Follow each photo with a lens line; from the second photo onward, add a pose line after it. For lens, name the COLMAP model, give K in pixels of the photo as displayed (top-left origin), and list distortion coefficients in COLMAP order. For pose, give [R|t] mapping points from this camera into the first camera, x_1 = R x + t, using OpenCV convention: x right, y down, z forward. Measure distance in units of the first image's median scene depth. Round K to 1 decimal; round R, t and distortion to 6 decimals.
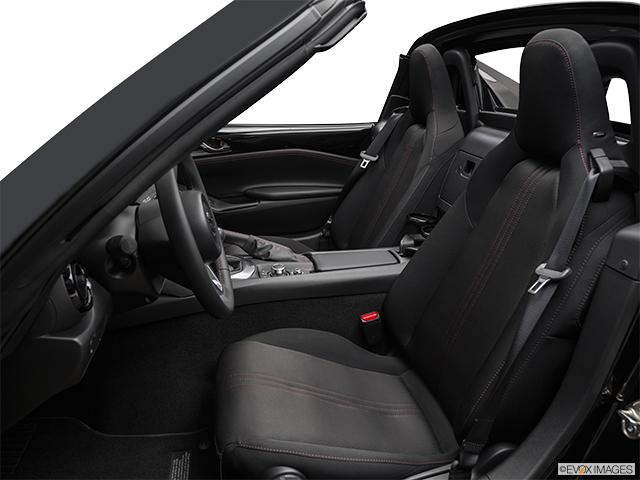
lens RADIAL K [[604.3, 0, 320.0], [0, 604.3, 240.0], [0, 0, 1]] dist [0.001198, 0.001694]
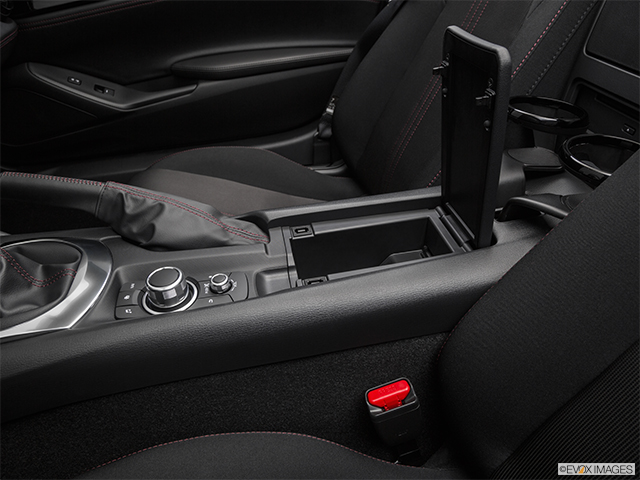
lens RADIAL K [[479.8, 0, 320.0], [0, 479.8, 240.0], [0, 0, 1]] dist [-0.114872, 0.046395]
pose [[0.996741, -0.040759, -0.069614, 0.042861], [0.058458, 0.959625, 0.275141, -0.047413], [0.055589, -0.278314, 0.958880, 0.687141]]
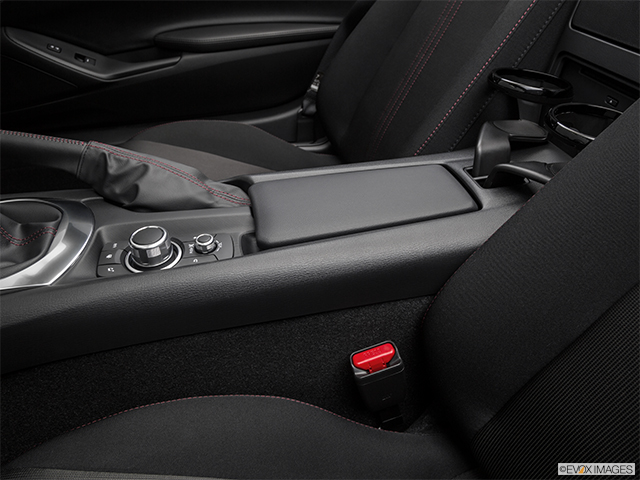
lens RADIAL K [[479.8, 0, 320.0], [0, 479.8, 240.0], [0, 0, 1]] dist [-0.114872, 0.046395]
pose [[0.999416, -0.024364, -0.023972, 0.037059], [0.030316, 0.955799, 0.292453, -0.030258], [0.015787, -0.293009, 0.955979, 0.683278]]
